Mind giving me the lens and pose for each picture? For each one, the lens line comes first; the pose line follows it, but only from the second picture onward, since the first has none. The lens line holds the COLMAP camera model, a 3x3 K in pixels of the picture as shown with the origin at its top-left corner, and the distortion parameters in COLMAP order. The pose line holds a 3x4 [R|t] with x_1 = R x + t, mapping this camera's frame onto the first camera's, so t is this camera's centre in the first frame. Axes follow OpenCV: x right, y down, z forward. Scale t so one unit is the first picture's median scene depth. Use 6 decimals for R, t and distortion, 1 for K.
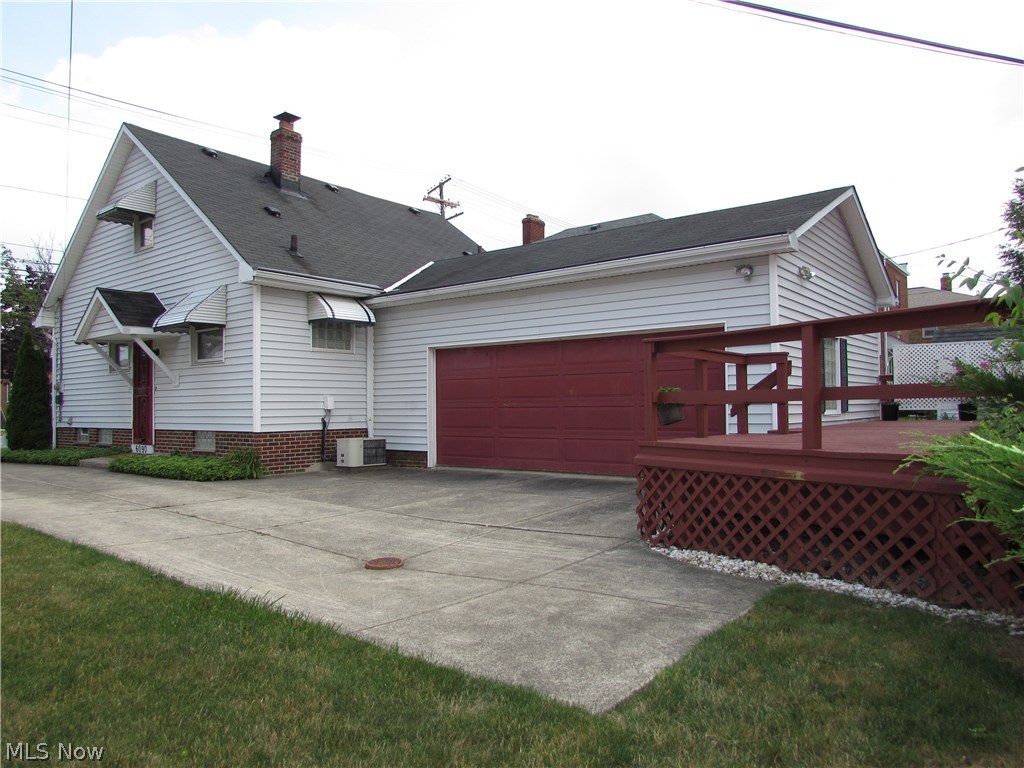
lens RADIAL K [[725.5, 0, 519.0], [0, 725.5, 388.3], [0, 0, 1]] dist [-0.027255, 0.008833]
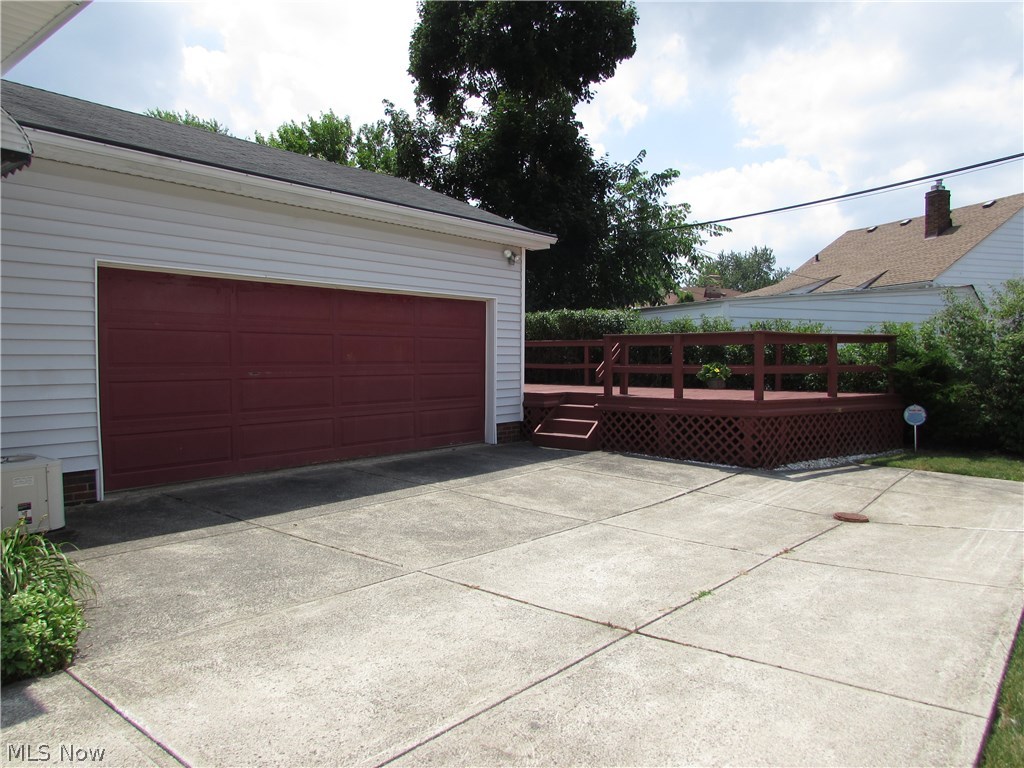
lens RADIAL K [[725.5, 0, 519.0], [0, 725.5, 388.3], [0, 0, 1]] dist [-0.027255, 0.008833]
pose [[-0.010303, -0.022267, 0.999699, -0.502977], [-0.012041, 0.999682, 0.022143, 0.013562], [-0.999874, -0.011809, -0.010567, 0.581346]]
